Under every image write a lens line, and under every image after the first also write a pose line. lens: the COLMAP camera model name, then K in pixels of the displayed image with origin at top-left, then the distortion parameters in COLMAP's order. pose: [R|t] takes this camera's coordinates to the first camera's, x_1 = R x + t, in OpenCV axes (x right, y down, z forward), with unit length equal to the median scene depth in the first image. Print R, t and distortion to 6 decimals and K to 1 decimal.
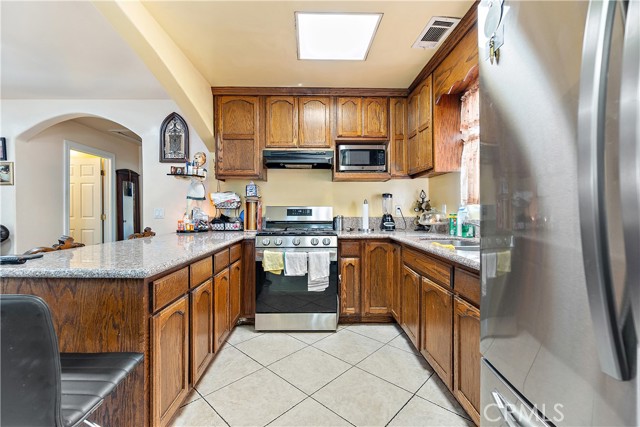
lens RADIAL K [[281.1, 0, 315.8], [0, 281.1, 208.7], [0, 0, 1]] dist [0.000610, 0.000175]
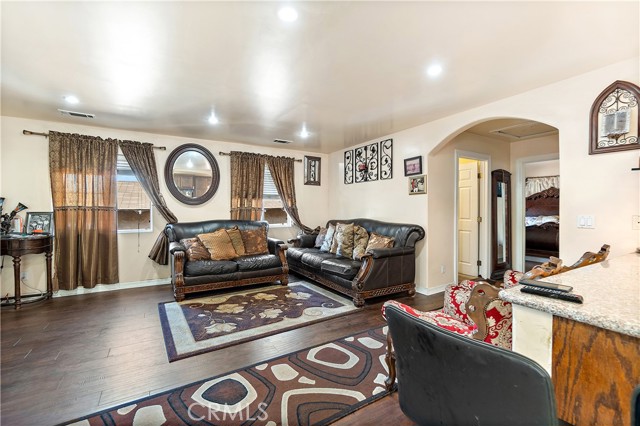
lens RADIAL K [[272.2, 0, 313.4], [0, 272.2, 210.7], [0, 0, 1]] dist [0.001671, 0.000149]
pose [[0.495149, 0.009837, -0.868752, -0.289689], [0.009268, 0.999819, 0.016603, -0.033750], [0.868759, -0.016273, 0.494968, -0.013576]]
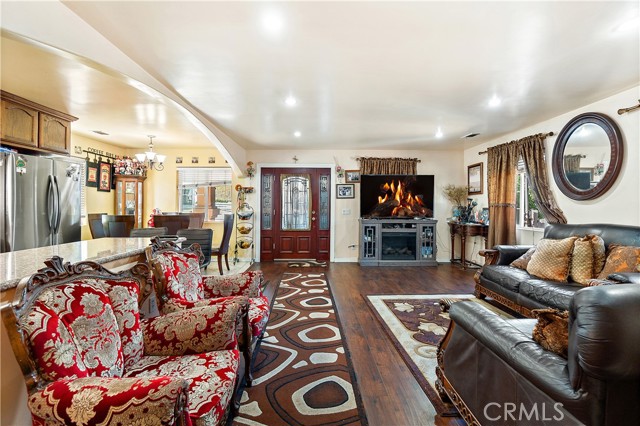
lens RADIAL K [[282.5, 0, 321.4], [0, 282.5, 206.1], [0, 0, 1]] dist [0.001624, 0.000048]
pose [[-0.999985, -0.001967, -0.005160, -0.886993], [-0.001925, 0.999965, -0.008104, -0.015634], [0.005175, -0.008094, -0.999954, 1.240740]]
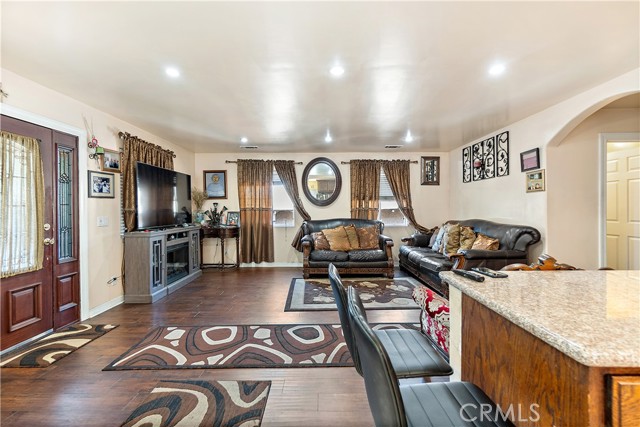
lens RADIAL K [[278.4, 0, 320.0], [0, 278.4, 213.5], [0, 0, 1]] dist [0.000520, 0.000192]
pose [[-0.016482, 0.018091, -0.999700, -0.010194], [0.016151, 0.999711, 0.017824, -0.031023], [0.999734, -0.015853, -0.016770, 0.169142]]
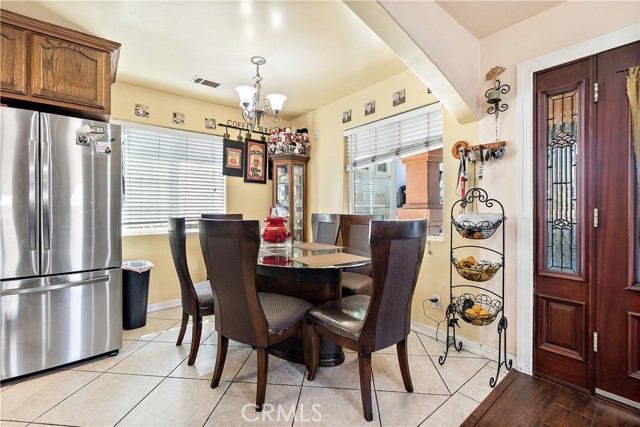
lens RADIAL K [[281.1, 0, 315.8], [0, 281.1, 208.7], [0, 0, 1]] dist [0.000610, 0.000175]
pose [[-0.612575, 0.004066, 0.790402, -0.672690], [-0.003703, 0.999961, -0.008014, 0.001813], [-0.790403, -0.007837, -0.612537, 0.054052]]
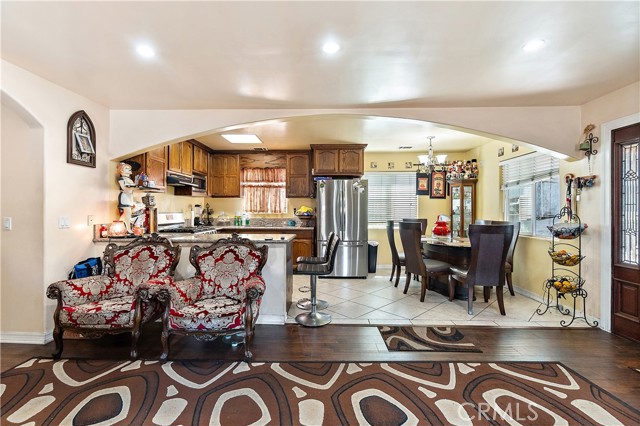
lens RADIAL K [[281.1, 0, 315.8], [0, 281.1, 208.2], [0, 0, 1]] dist [0.000610, 0.000175]
pose [[0.060533, 0.009200, 0.998124, -1.430517], [-0.011840, 0.999894, -0.008499, -0.027477], [-0.998096, -0.011303, 0.060636, 0.204045]]
